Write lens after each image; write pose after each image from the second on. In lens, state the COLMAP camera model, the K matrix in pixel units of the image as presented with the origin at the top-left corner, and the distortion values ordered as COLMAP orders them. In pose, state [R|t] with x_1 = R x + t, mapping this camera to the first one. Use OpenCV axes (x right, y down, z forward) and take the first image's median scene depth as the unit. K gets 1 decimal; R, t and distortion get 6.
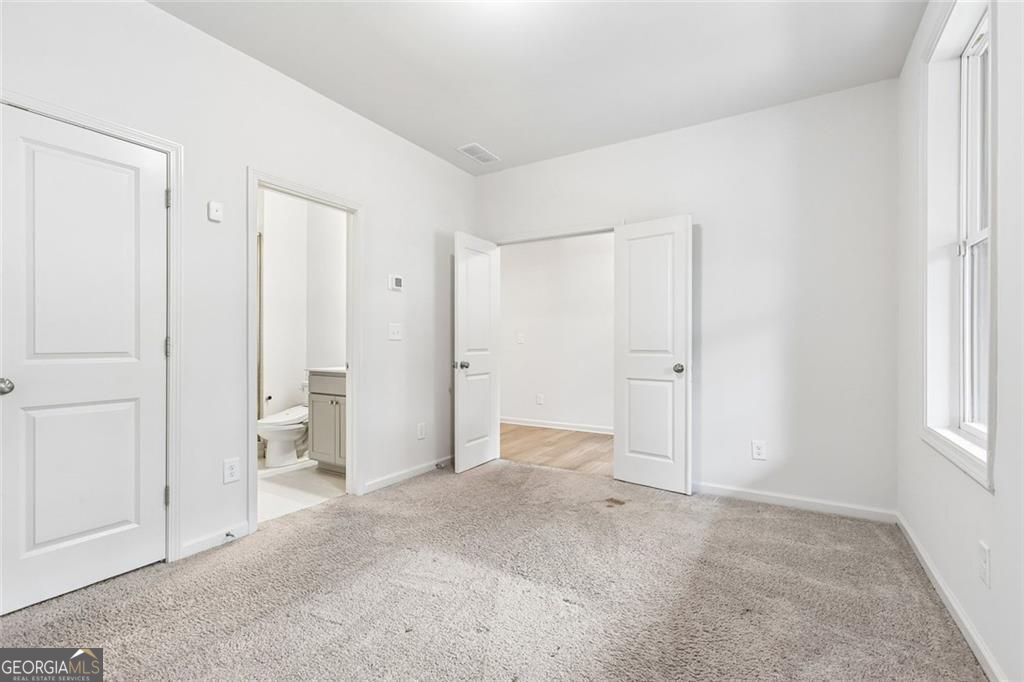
lens RADIAL K [[457.9, 0, 508.7], [0, 457.9, 345.9], [0, 0, 1]] dist [0.002187, 0.000432]
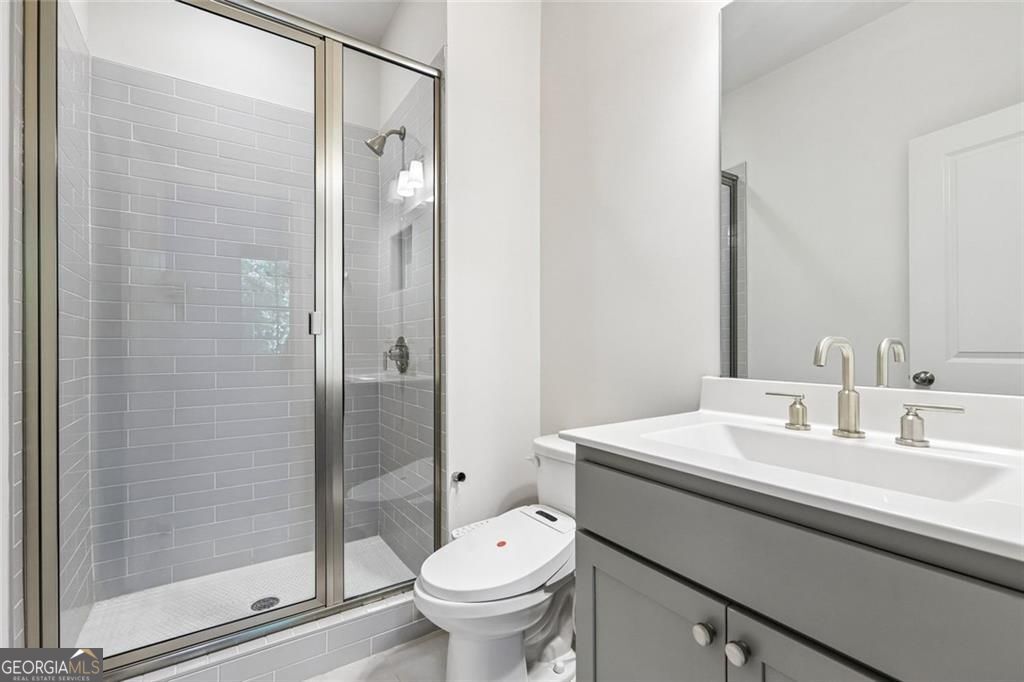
lens RADIAL K [[457.9, 0, 512.0], [0, 457.9, 345.9], [0, 0, 1]] dist [0.002187, 0.000432]
pose [[0.917973, -0.008806, -0.396545, -0.330991], [0.006879, 0.999957, -0.006283, -0.001695], [0.396584, 0.003040, 0.917994, 0.670654]]
